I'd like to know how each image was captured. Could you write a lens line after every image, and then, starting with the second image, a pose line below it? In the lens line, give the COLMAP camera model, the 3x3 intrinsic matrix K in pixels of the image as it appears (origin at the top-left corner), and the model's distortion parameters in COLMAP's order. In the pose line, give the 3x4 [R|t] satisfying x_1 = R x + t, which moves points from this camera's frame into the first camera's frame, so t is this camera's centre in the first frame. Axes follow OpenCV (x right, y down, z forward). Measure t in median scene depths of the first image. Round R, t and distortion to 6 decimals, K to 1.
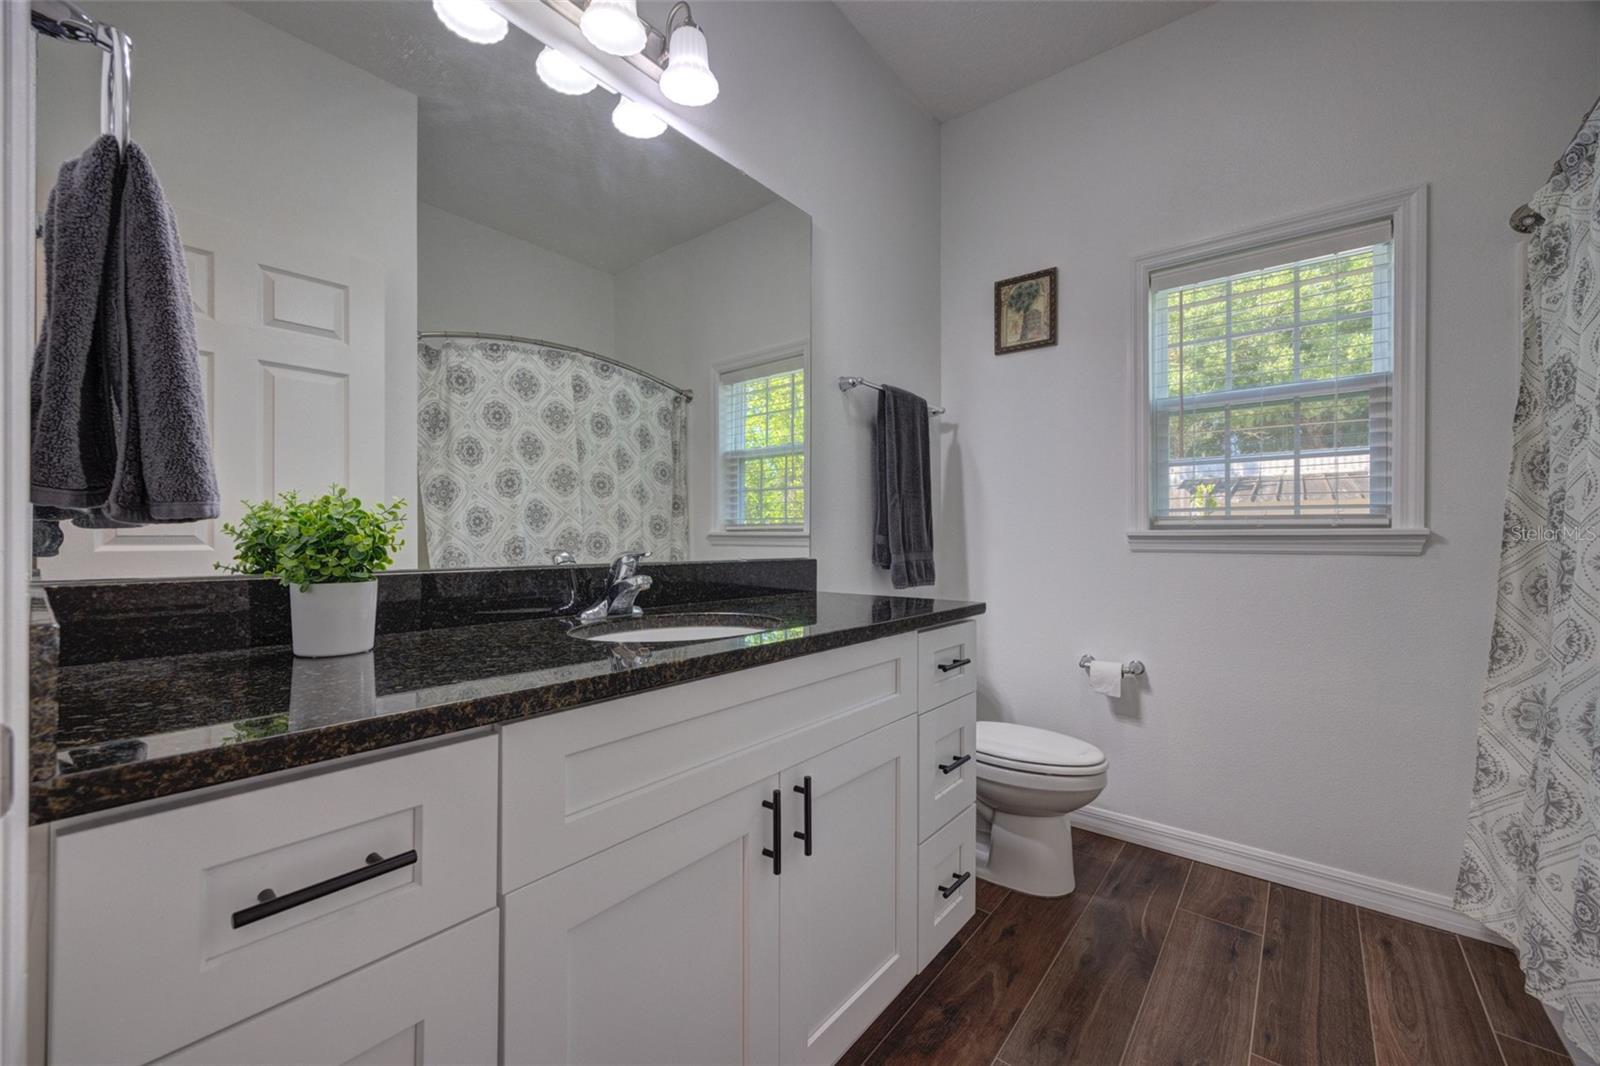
lens RADIAL K [[618.2, 0, 777.0], [0, 618.2, 519.9], [0, 0, 1]] dist [0.000495, 0.000209]
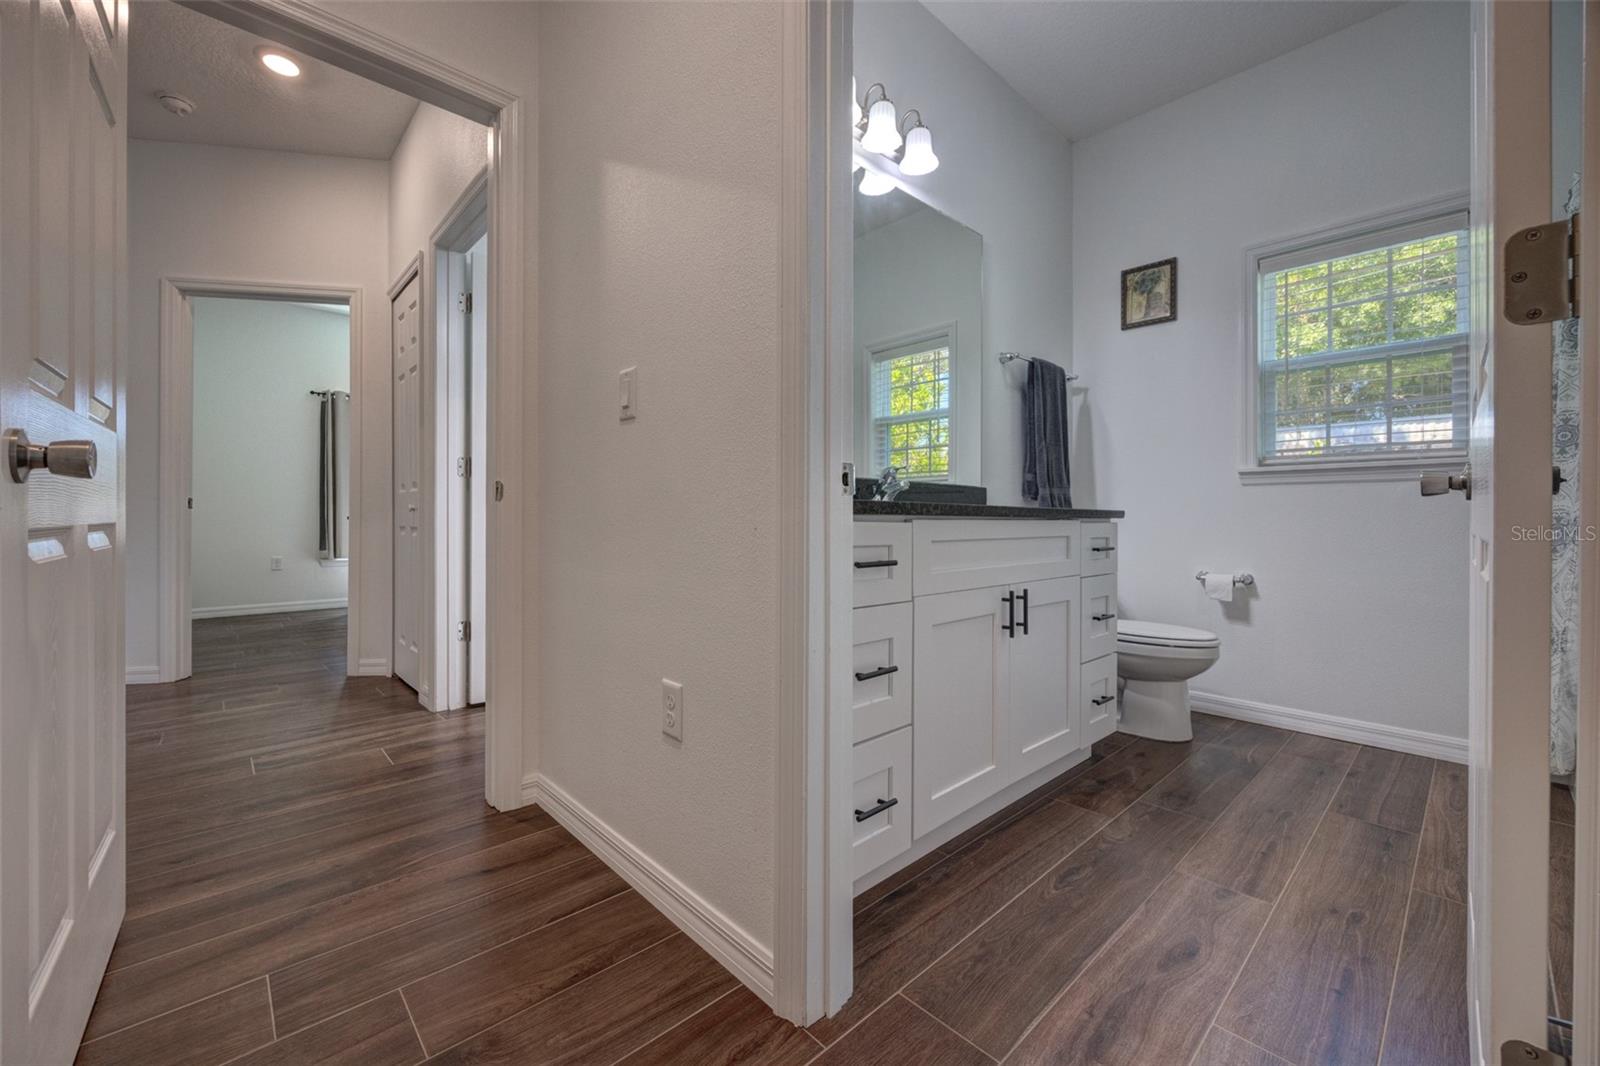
lens RADIAL K [[602.8, 0, 782.0], [0, 602.8, 500.6], [0, 0, 1]] dist [0.000264, 0.000113]
pose [[0.989883, -0.001913, -0.141874, -0.168090], [0.003088, 0.999963, 0.008062, 0.069077], [0.141853, -0.008419, 0.989852, -0.327759]]
